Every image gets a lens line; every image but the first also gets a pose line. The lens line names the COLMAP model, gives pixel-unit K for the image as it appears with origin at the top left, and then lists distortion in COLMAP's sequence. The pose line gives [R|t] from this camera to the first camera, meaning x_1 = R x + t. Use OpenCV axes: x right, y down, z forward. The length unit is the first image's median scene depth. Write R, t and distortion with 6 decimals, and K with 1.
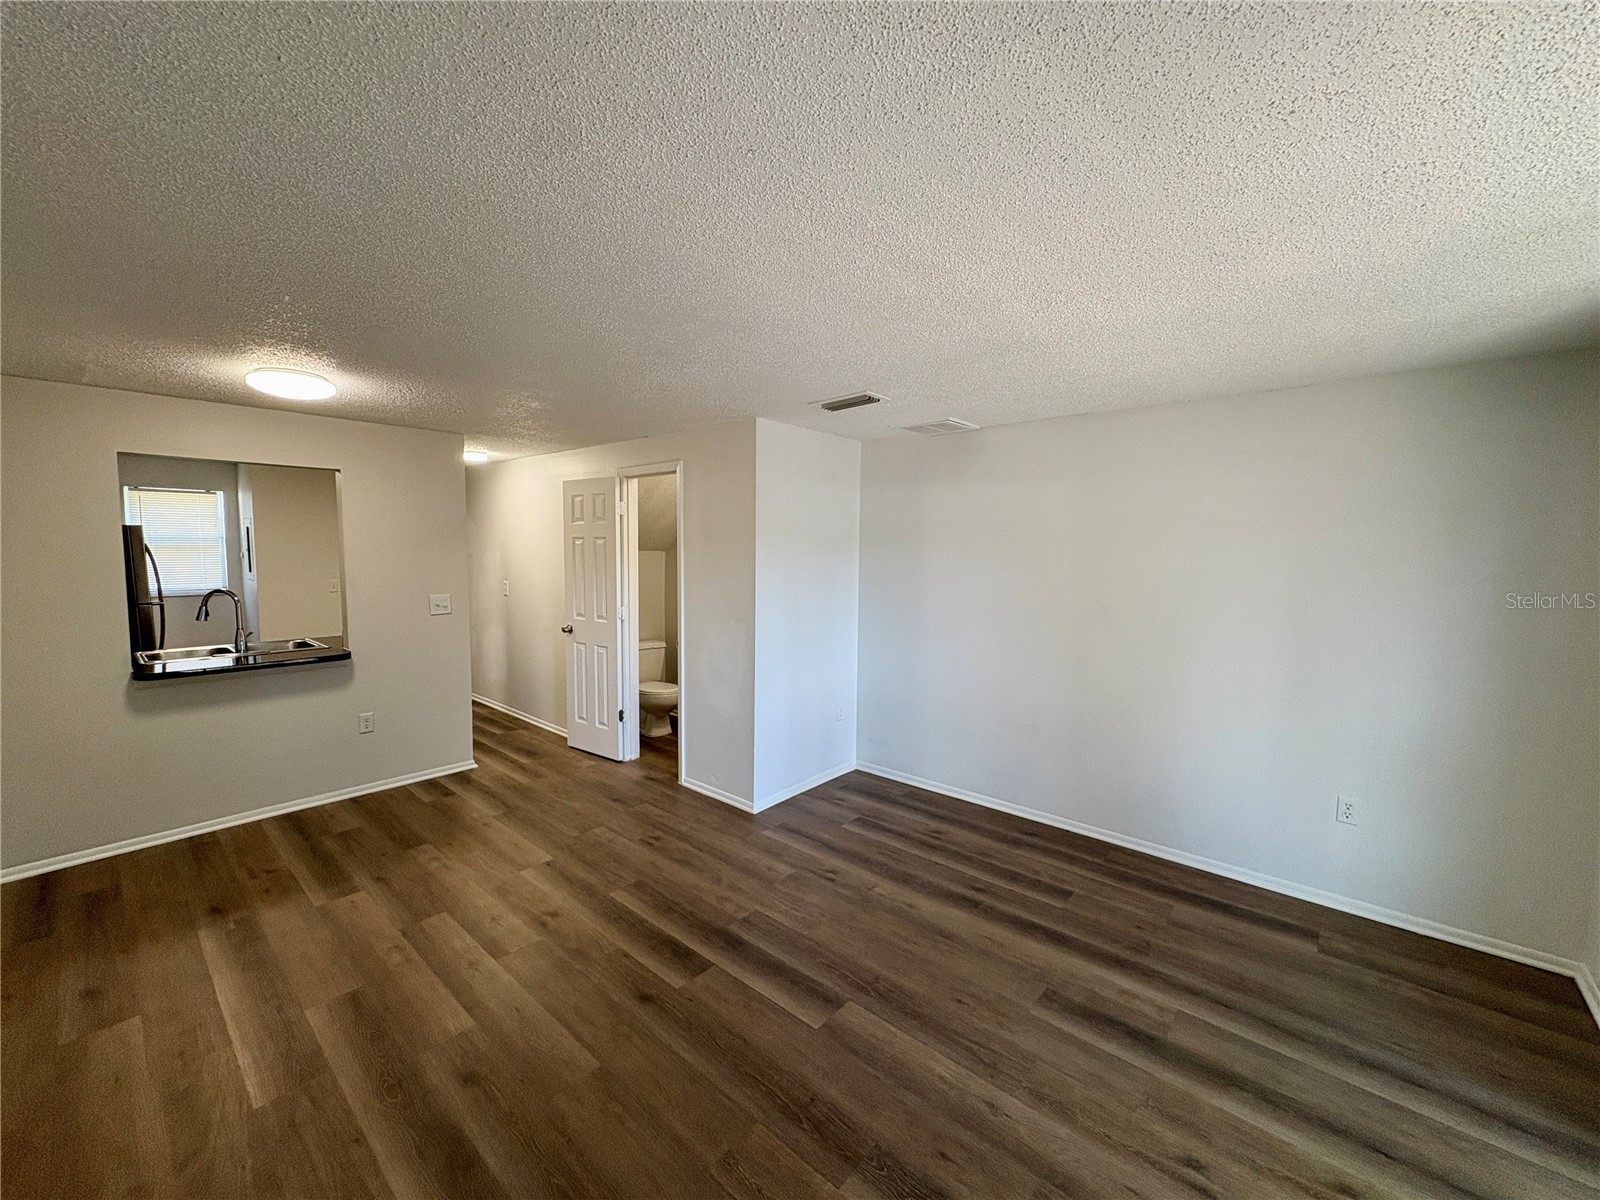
lens RADIAL K [[637.8, 0, 800.0], [0, 637.8, 600.0], [0, 0, 1]] dist [0.002170, 0.000317]
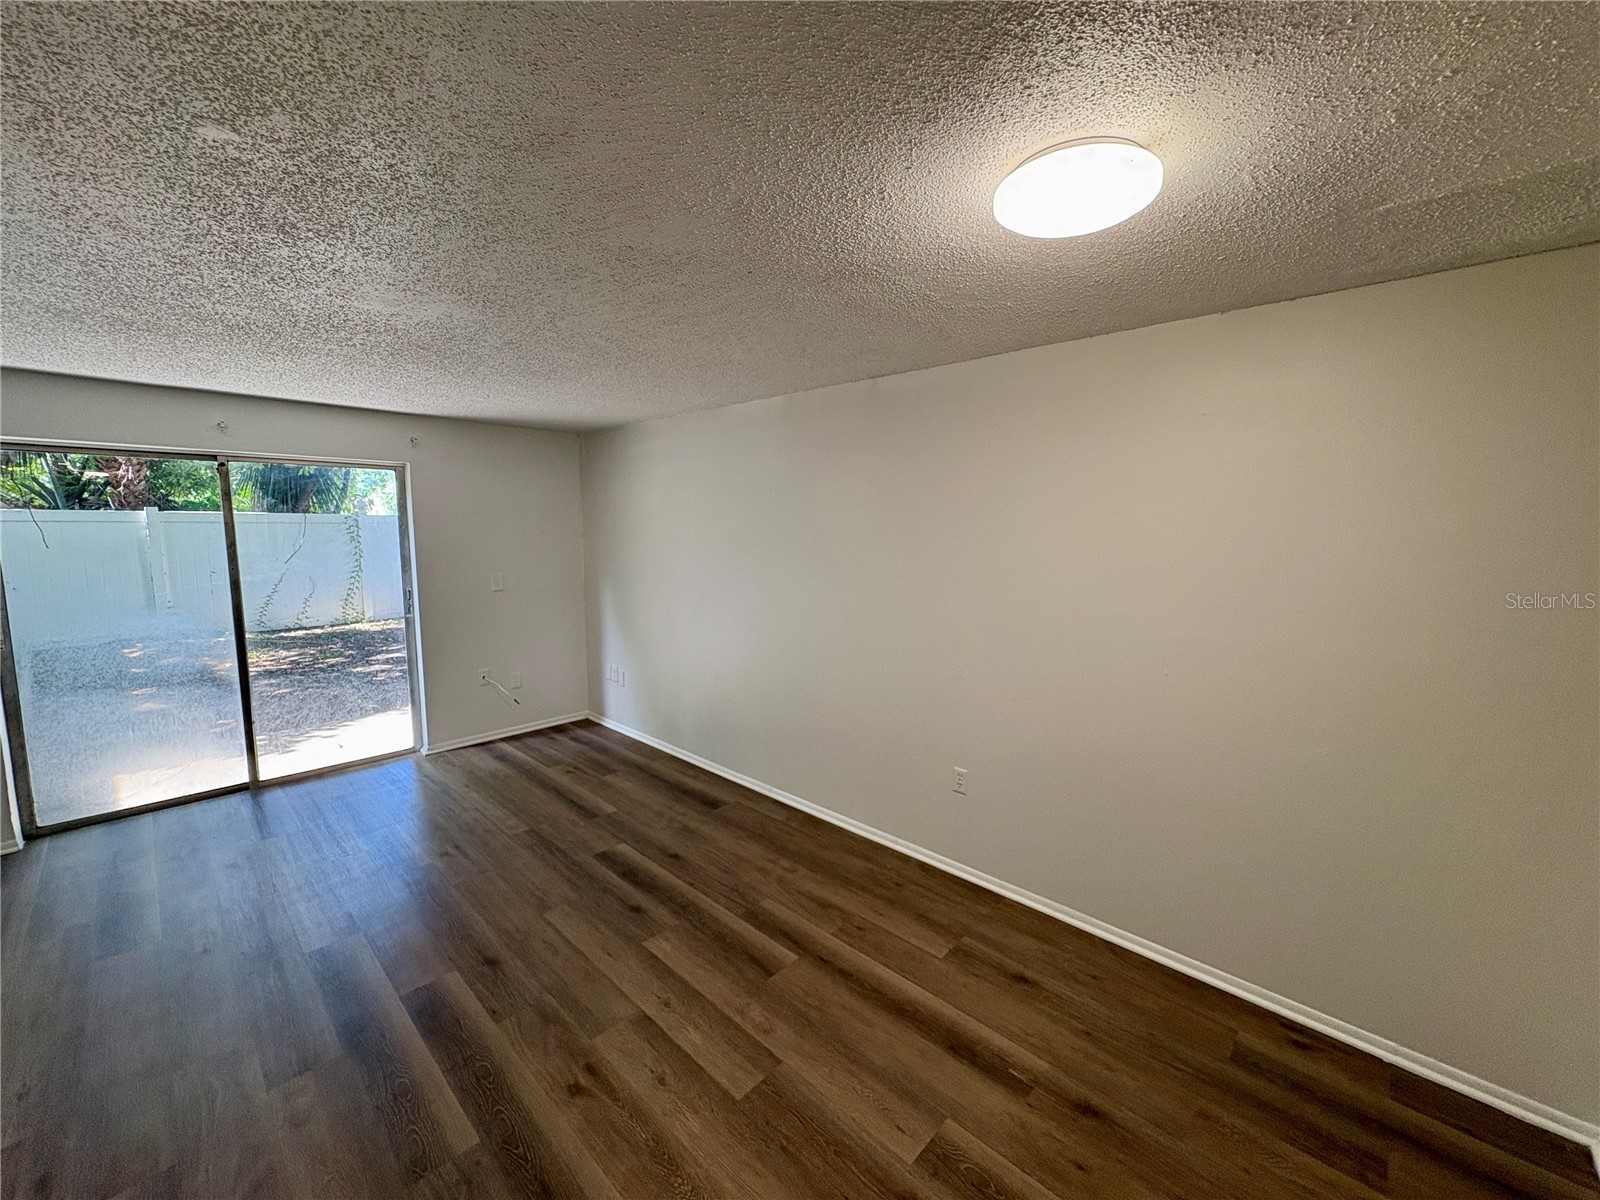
lens RADIAL K [[637.8, 0, 800.0], [0, 637.8, 600.0], [0, 0, 1]] dist [0.002170, 0.000317]
pose [[-0.999140, -0.018507, 0.037101, -0.606258], [-0.010679, 0.979524, 0.201042, -0.138822], [-0.040062, 0.200473, -0.978880, 1.470720]]
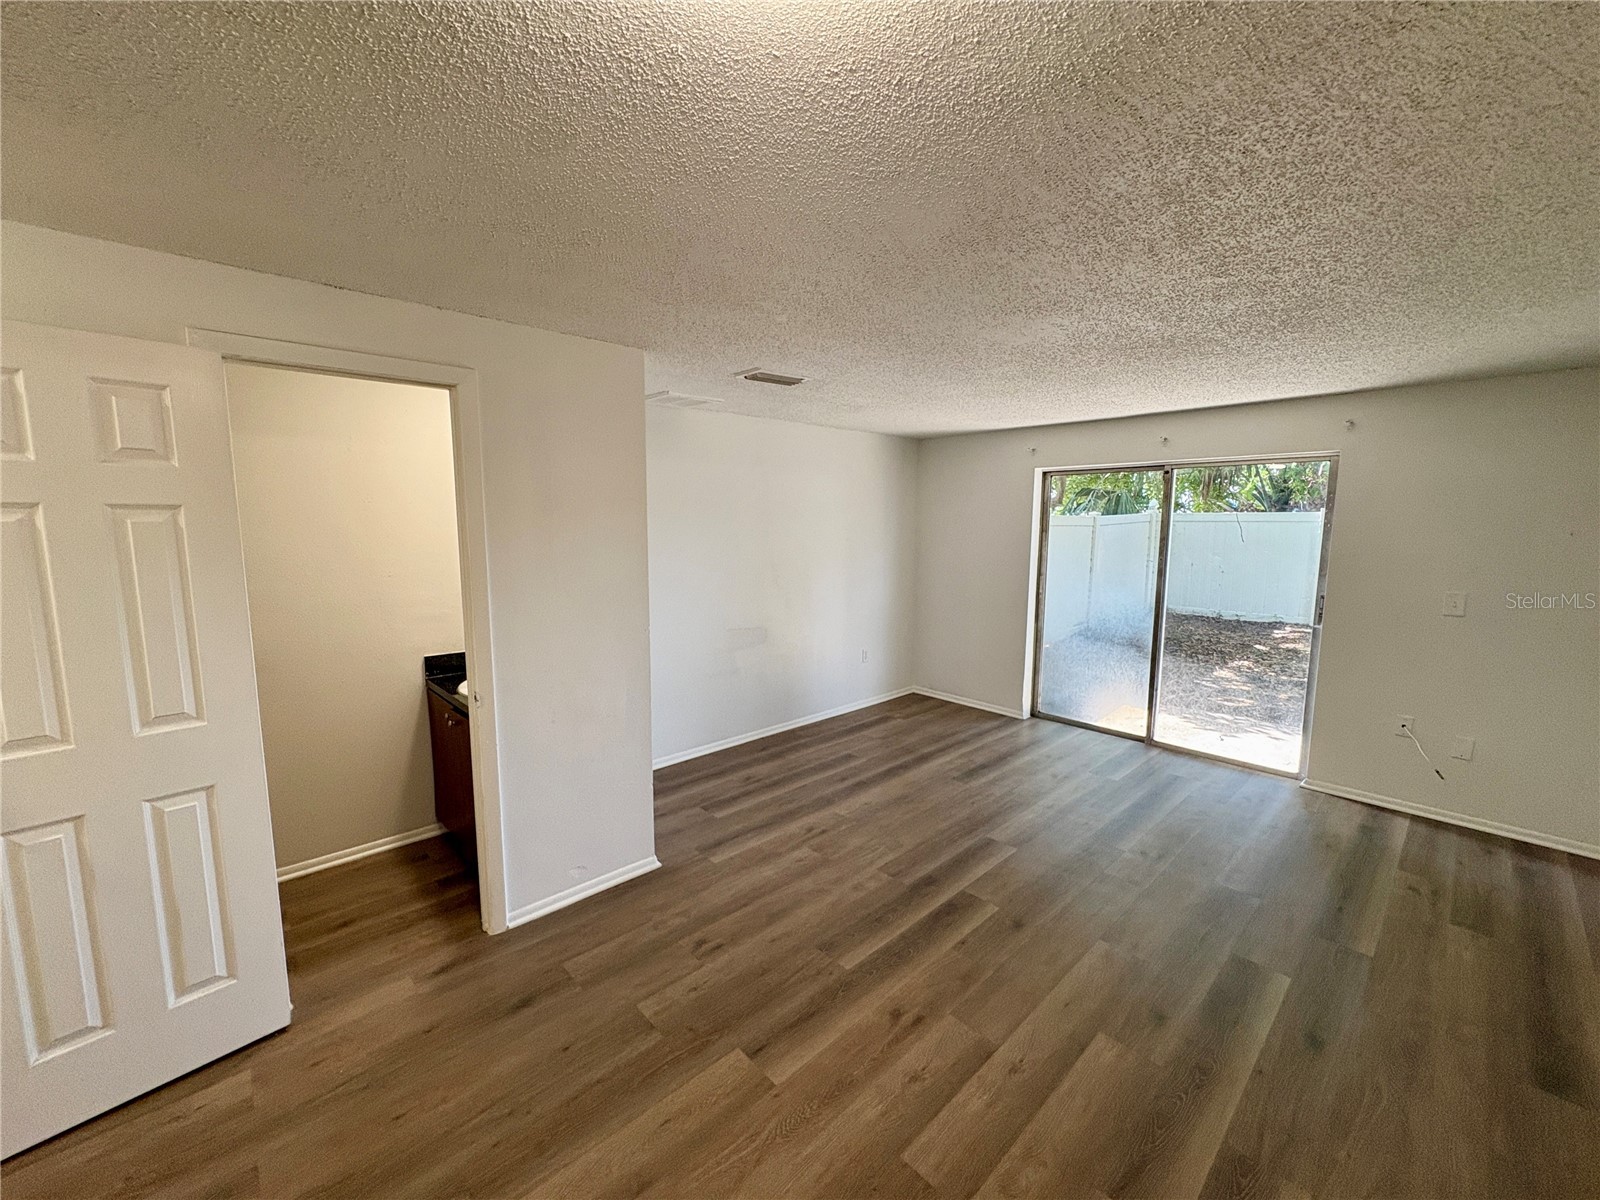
lens RADIAL K [[637.8, 0, 800.0], [0, 637.8, 600.0], [0, 0, 1]] dist [0.002170, 0.000317]
pose [[0.097970, -0.133374, 0.986212, -1.031870], [0.080254, 0.988810, 0.125753, -0.096045], [-0.991948, 0.066827, 0.107577, 0.952658]]
